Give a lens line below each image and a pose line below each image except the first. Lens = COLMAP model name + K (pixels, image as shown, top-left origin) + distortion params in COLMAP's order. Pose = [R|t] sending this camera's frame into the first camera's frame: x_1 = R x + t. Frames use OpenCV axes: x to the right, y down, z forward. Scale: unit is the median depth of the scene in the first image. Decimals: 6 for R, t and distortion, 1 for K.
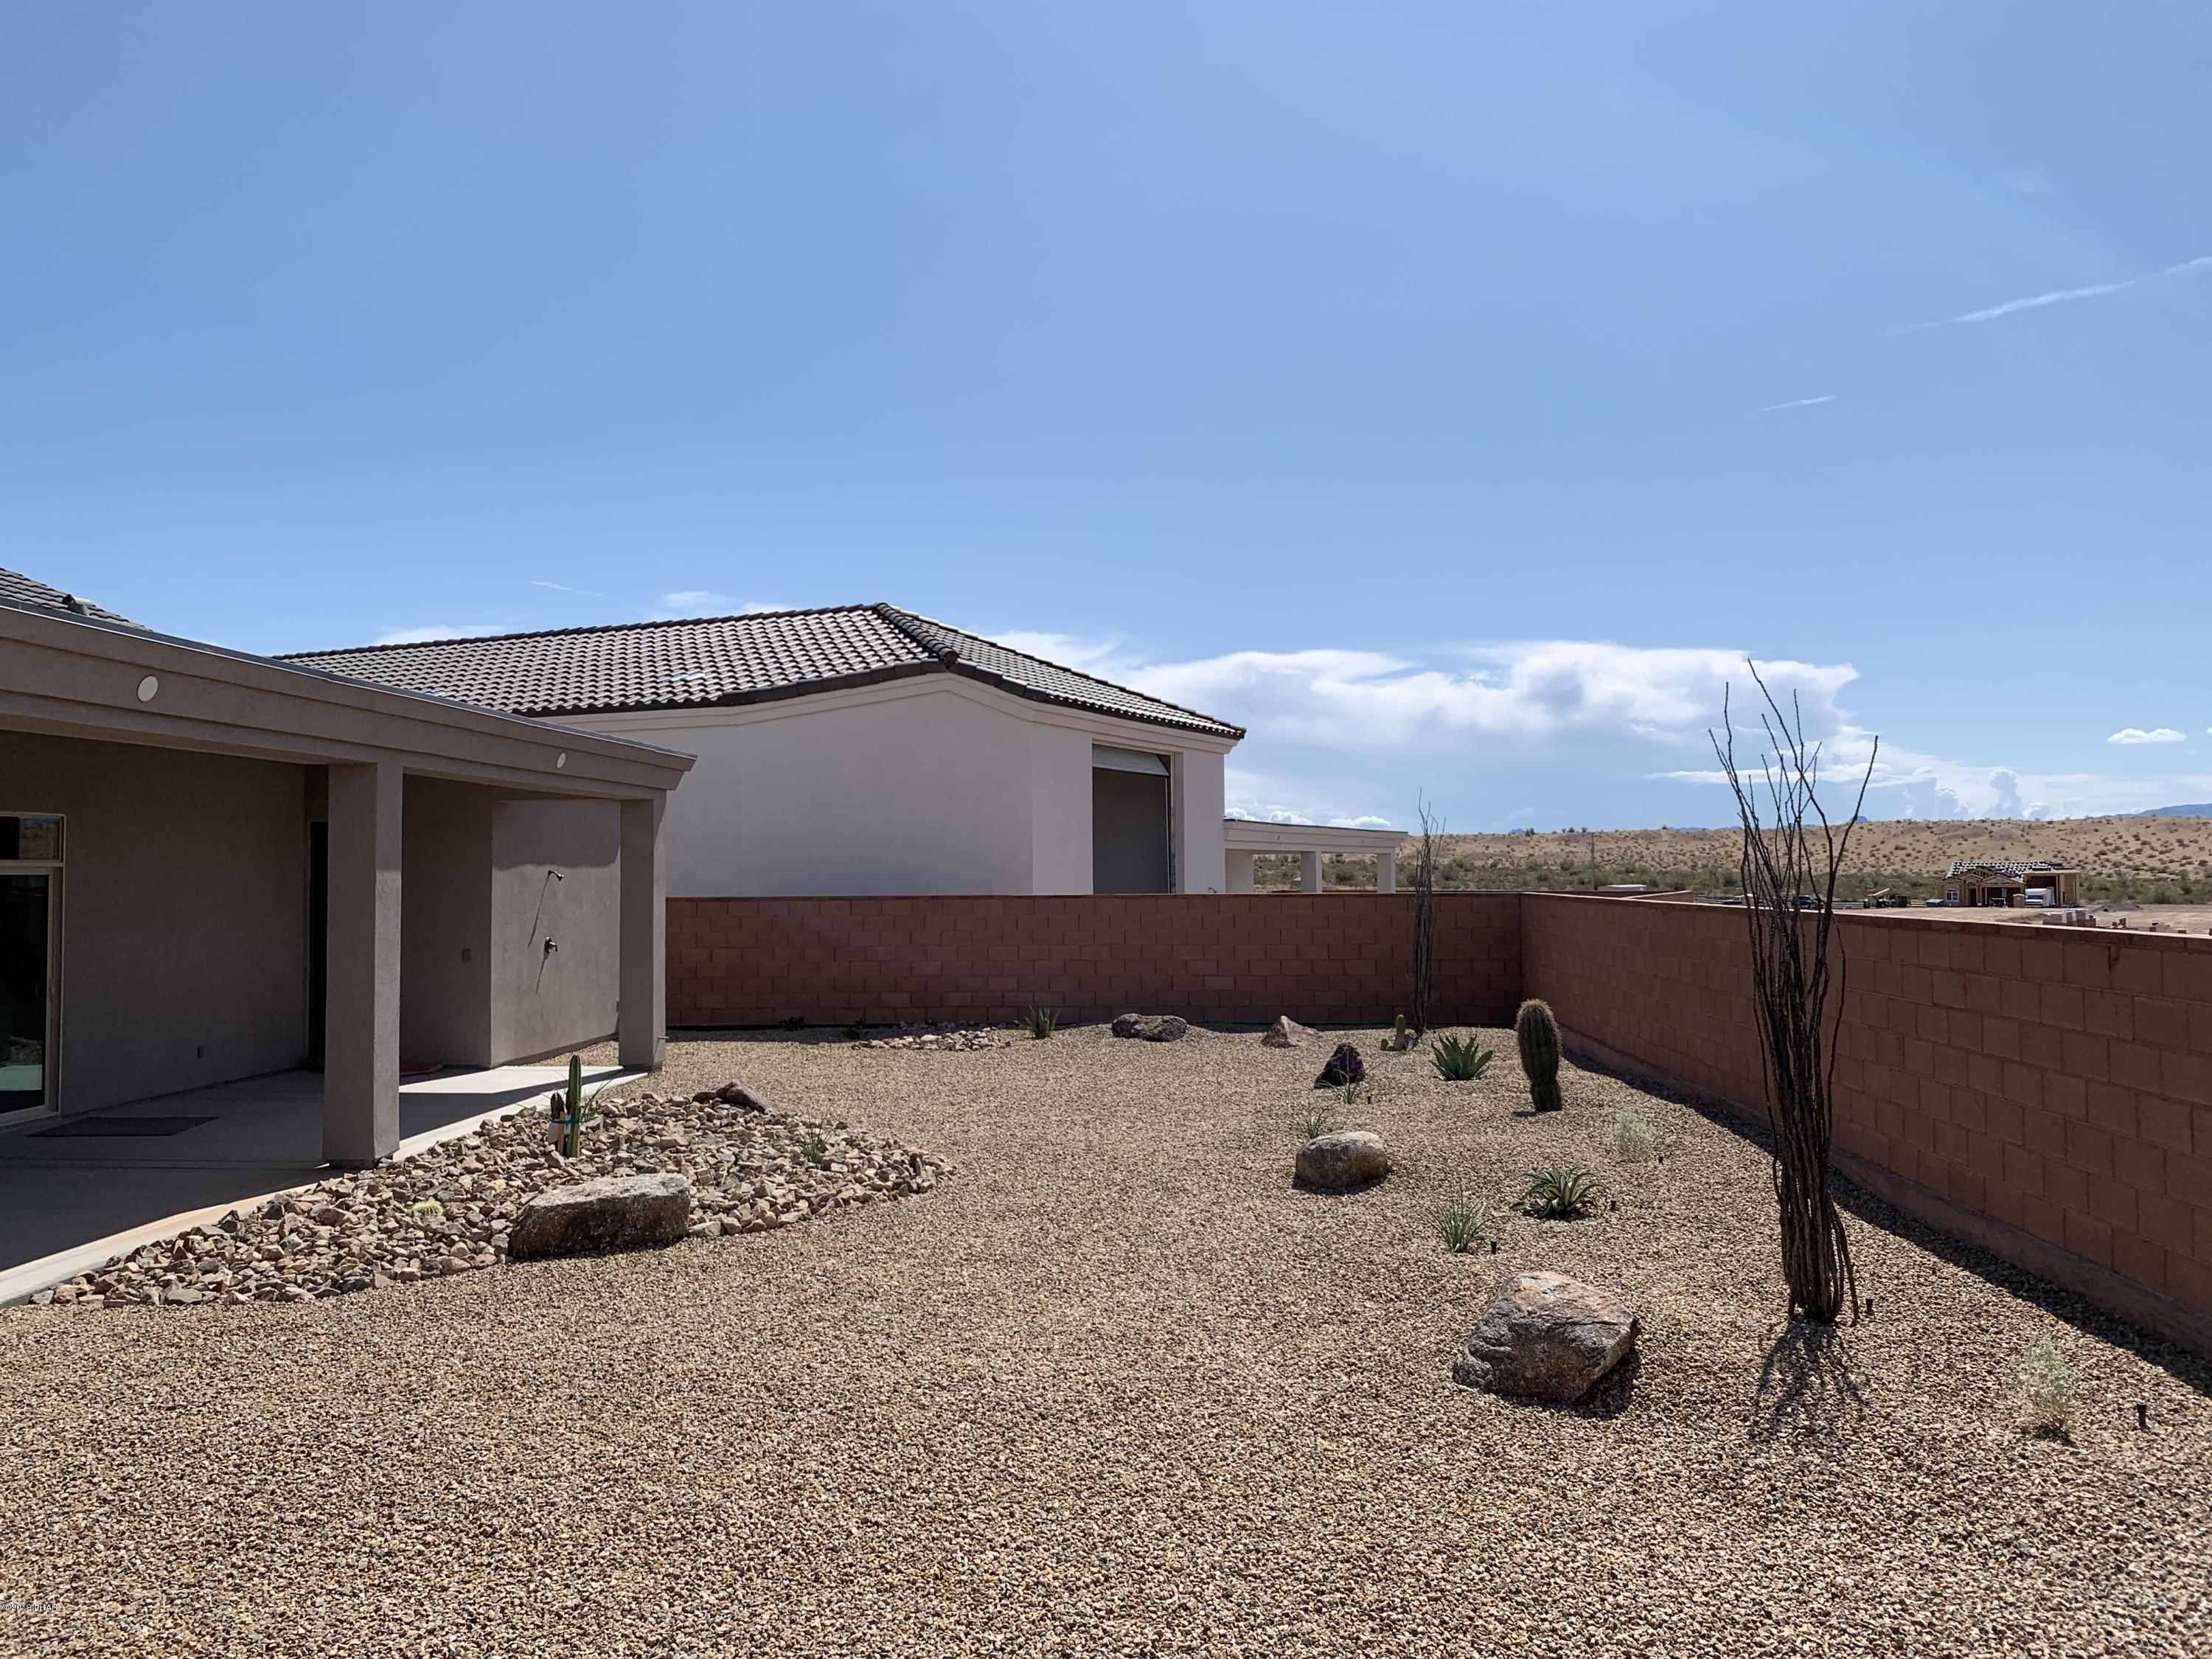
lens RADIAL K [[1686.3, 0, 1106.0], [0, 1686.3, 829.5], [0, 0, 1]] dist [0.005599, -0.005359]
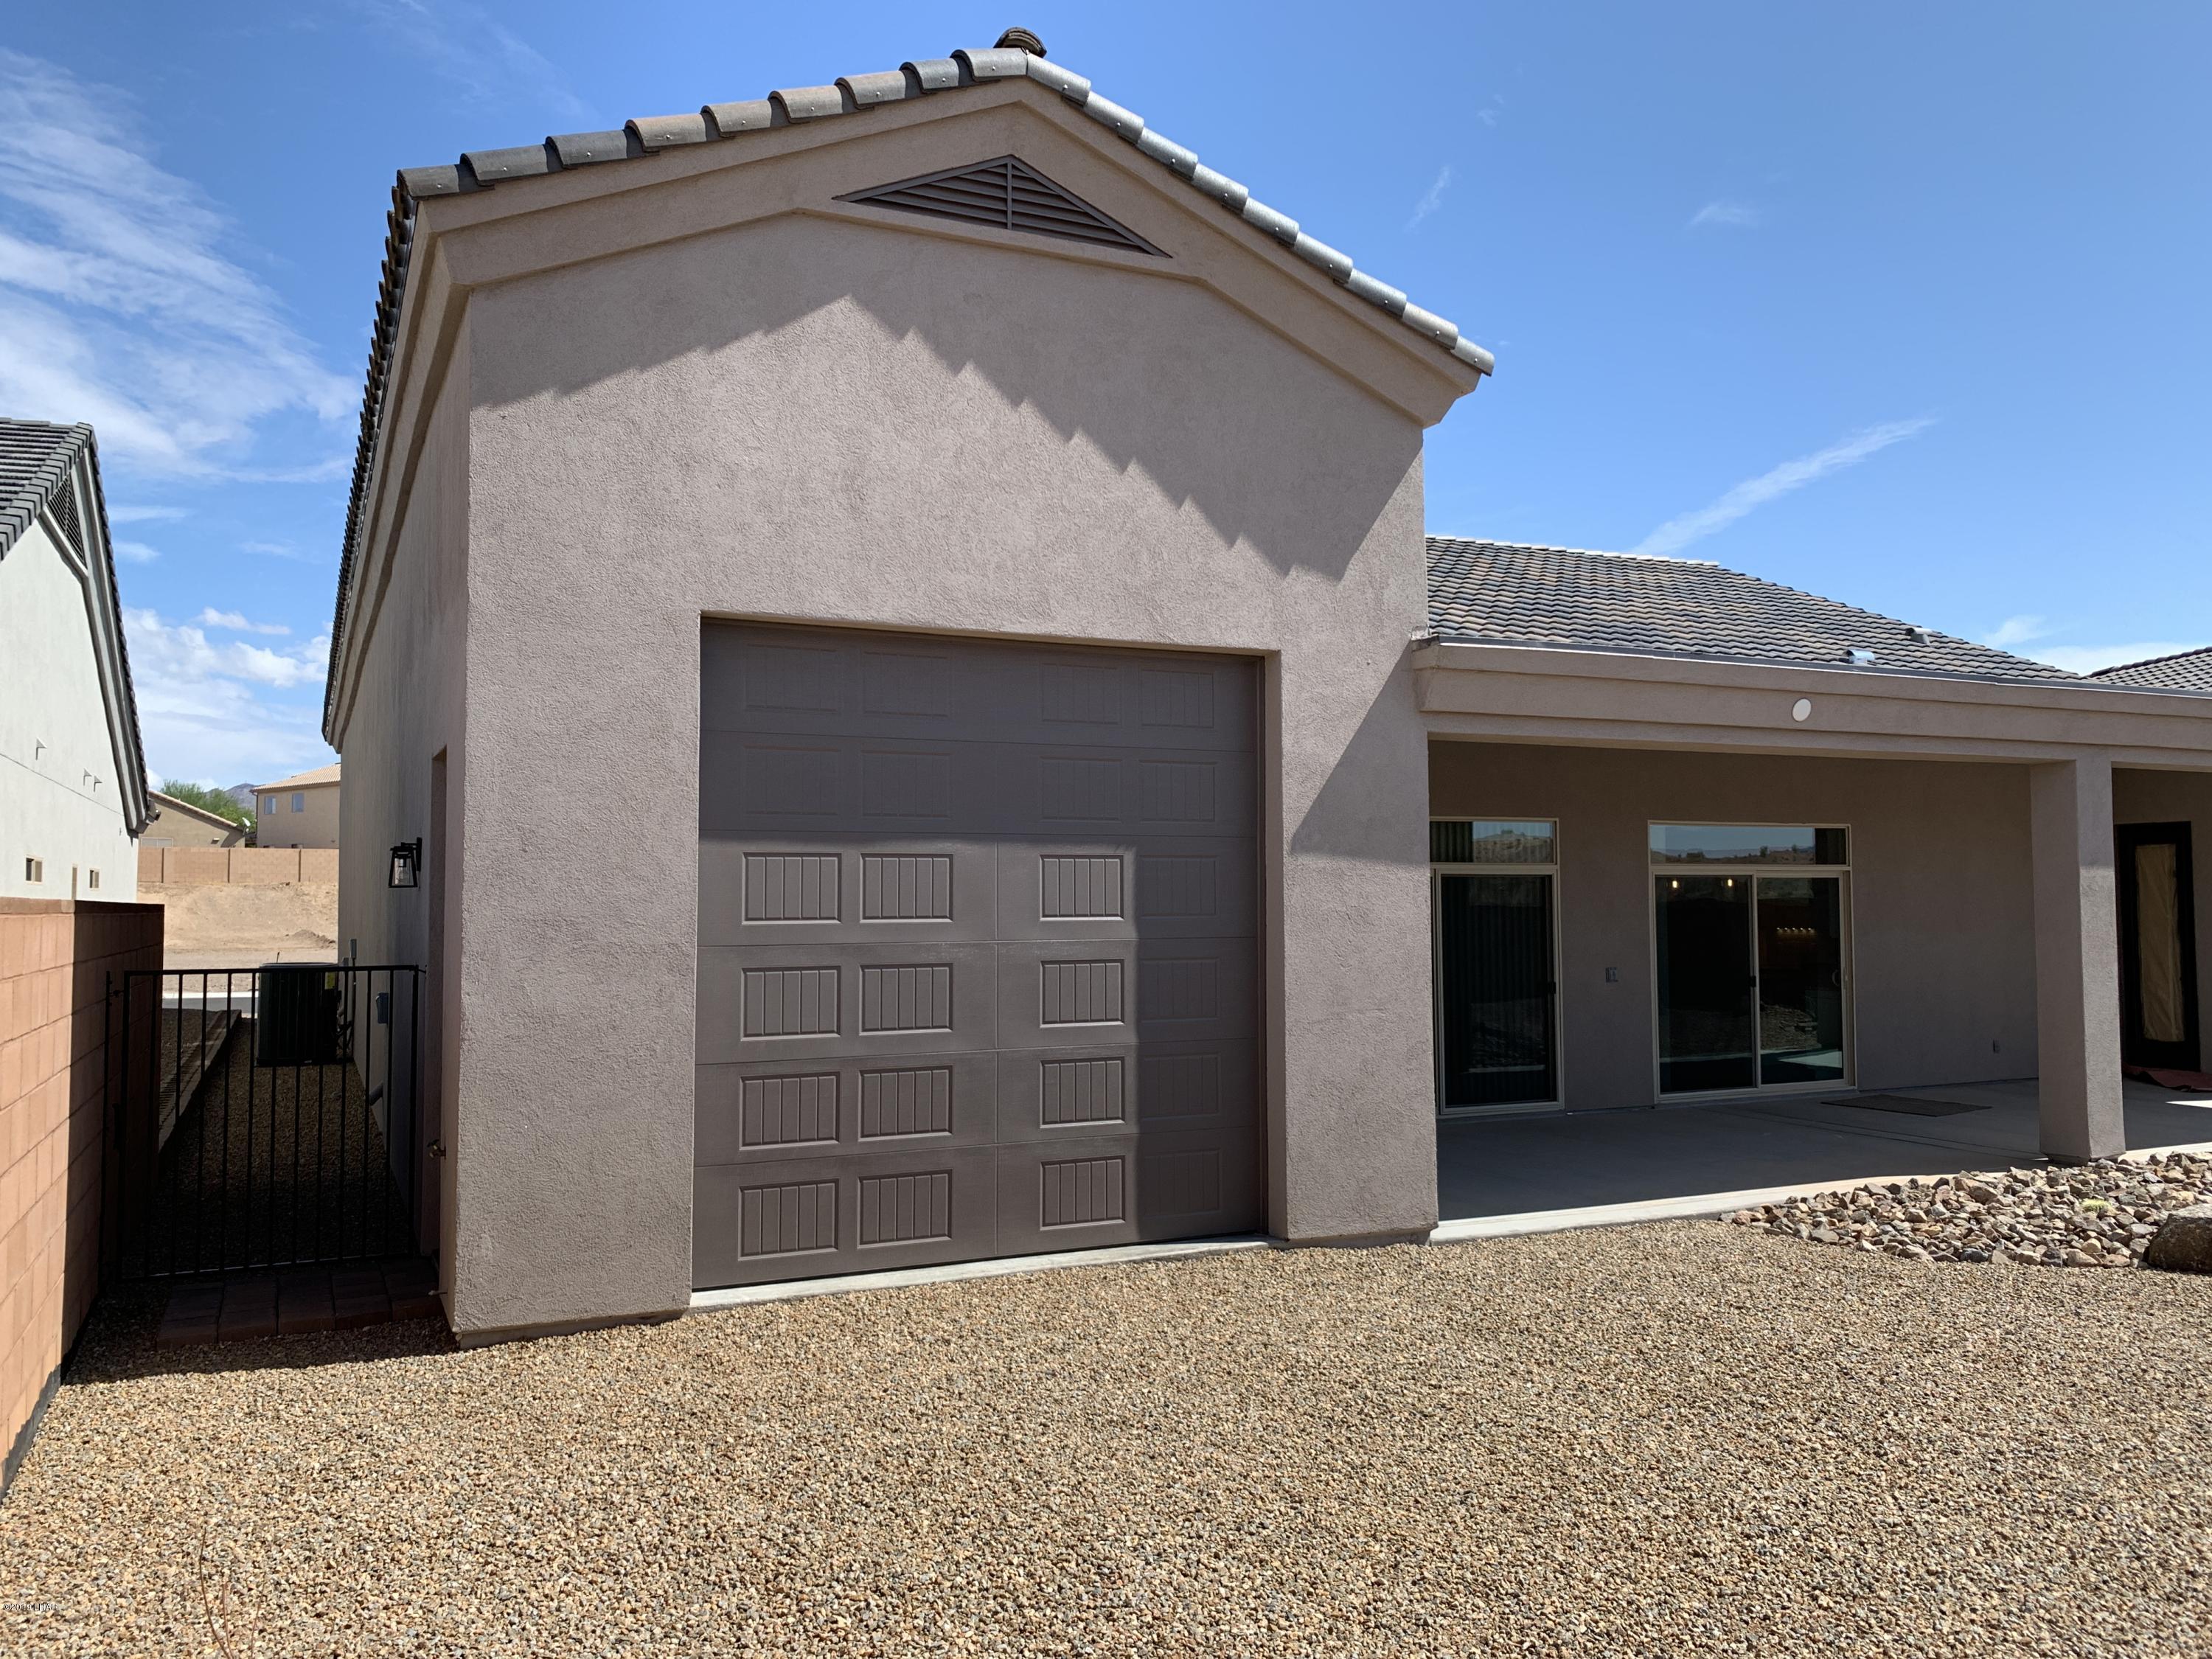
lens RADIAL K [[1686.3, 0, 1106.0], [0, 1686.3, 829.5], [0, 0, 1]] dist [0.005599, -0.005359]
pose [[0.481488, -0.035901, -0.875717, 0.216846], [0.027703, 0.999285, -0.025735, 0.015344], [0.876015, -0.011869, 0.482139, 0.021788]]
